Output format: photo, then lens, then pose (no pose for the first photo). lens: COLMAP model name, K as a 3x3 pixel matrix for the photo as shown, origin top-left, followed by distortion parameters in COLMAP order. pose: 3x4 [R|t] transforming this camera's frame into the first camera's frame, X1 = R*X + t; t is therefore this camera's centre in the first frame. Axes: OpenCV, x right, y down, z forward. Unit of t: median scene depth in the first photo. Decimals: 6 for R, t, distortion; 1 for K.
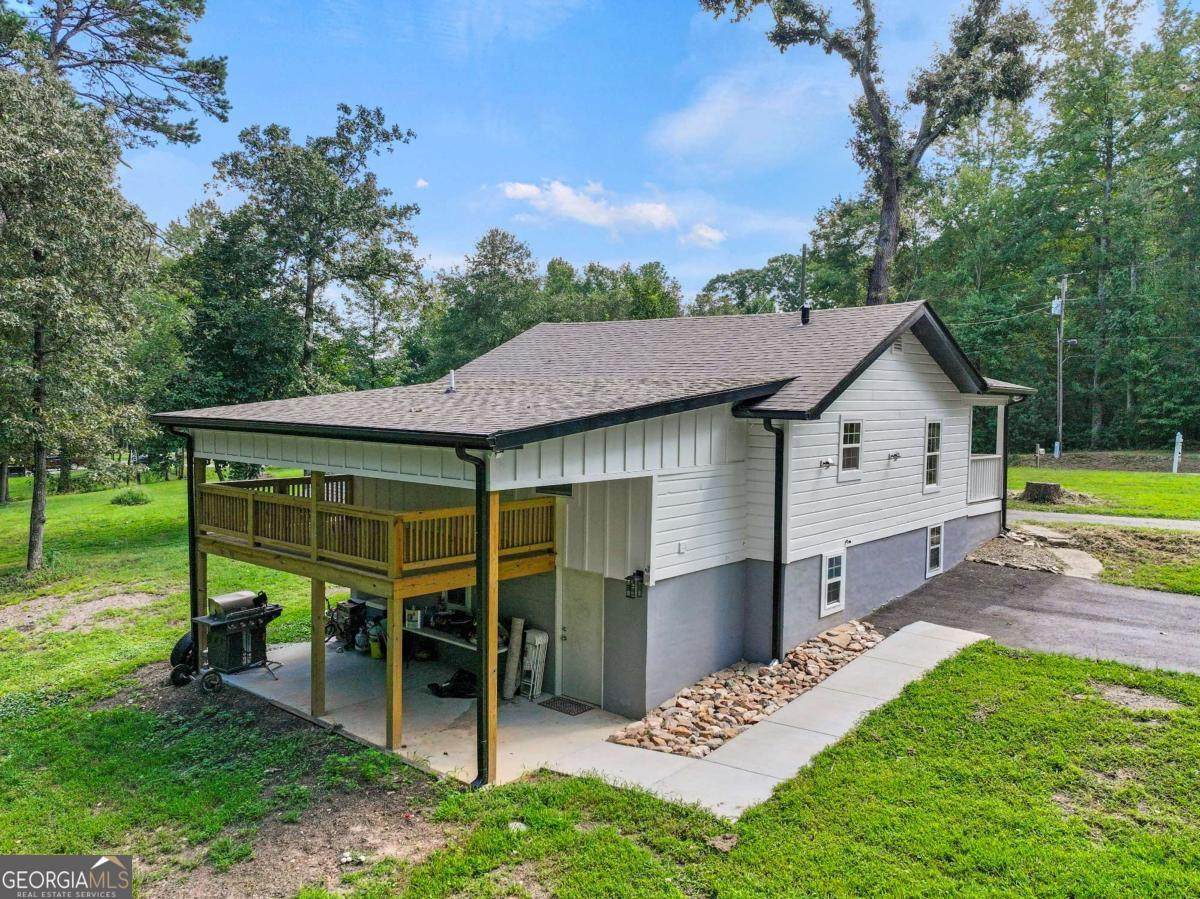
lens RADIAL K [[941.9, 0, 600.0], [0, 941.9, 449.5], [0, 0, 1]] dist [0.002571, 0.005564]
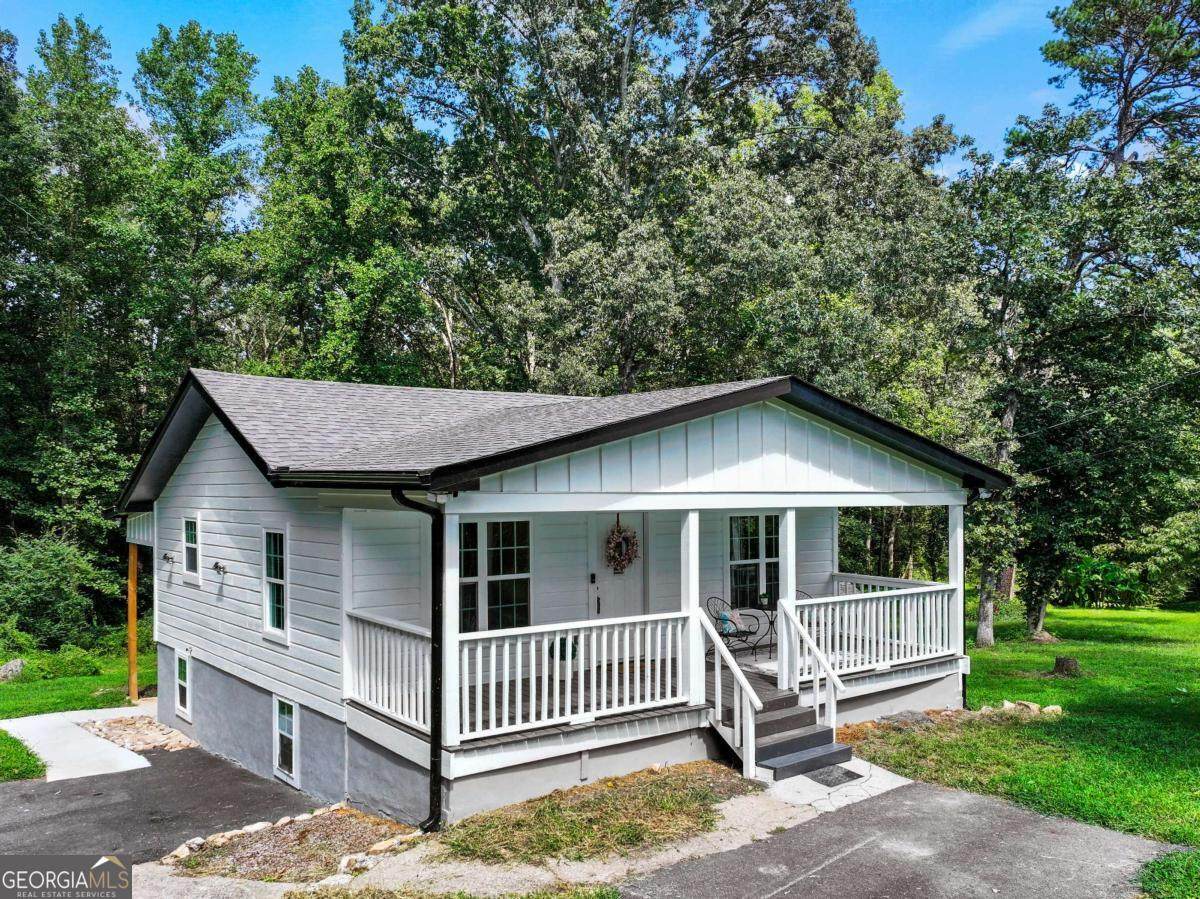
lens RADIAL K [[941.9, 0, 600.0], [0, 941.9, 449.5], [0, 0, 1]] dist [0.002571, 0.005564]
pose [[-0.164934, -0.048741, -0.985100, 1.305718], [-0.061474, 0.997344, -0.039054, -0.101481], [0.984387, 0.054116, -0.167492, 1.792702]]
